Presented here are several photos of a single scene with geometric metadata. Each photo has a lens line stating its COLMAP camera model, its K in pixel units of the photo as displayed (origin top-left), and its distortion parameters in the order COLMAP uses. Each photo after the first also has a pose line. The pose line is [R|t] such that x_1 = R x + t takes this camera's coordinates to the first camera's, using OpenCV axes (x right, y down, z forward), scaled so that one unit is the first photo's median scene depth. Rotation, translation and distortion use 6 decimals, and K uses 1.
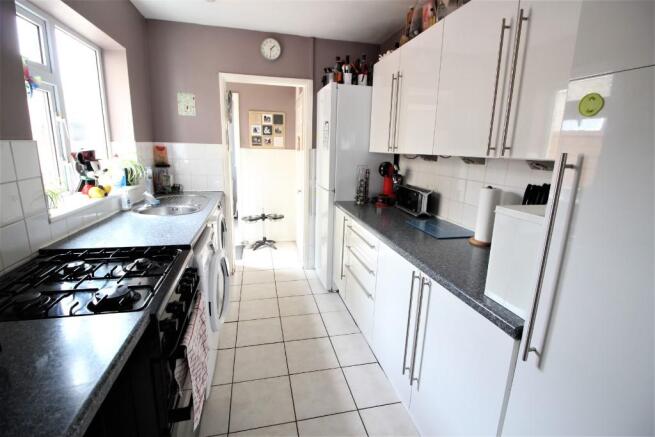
lens RADIAL K [[305.7, 0, 331.1], [0, 305.7, 214.2], [0, 0, 1]] dist [-0.016376, -0.000351]
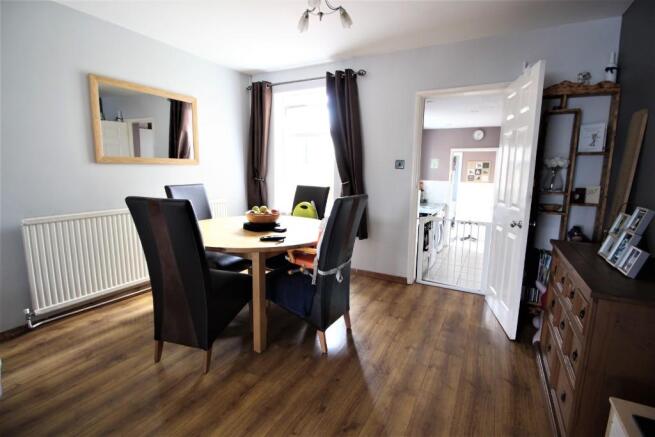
lens RADIAL K [[305.7, 0, 328.9], [0, 305.7, 220.0], [0, 0, 1]] dist [-0.016376, -0.000351]
pose [[0.734446, 0.088192, -0.672913, 0.350615], [-0.133614, 0.990905, -0.015965, 0.132382], [0.665385, 0.101636, 0.739549, -0.797114]]
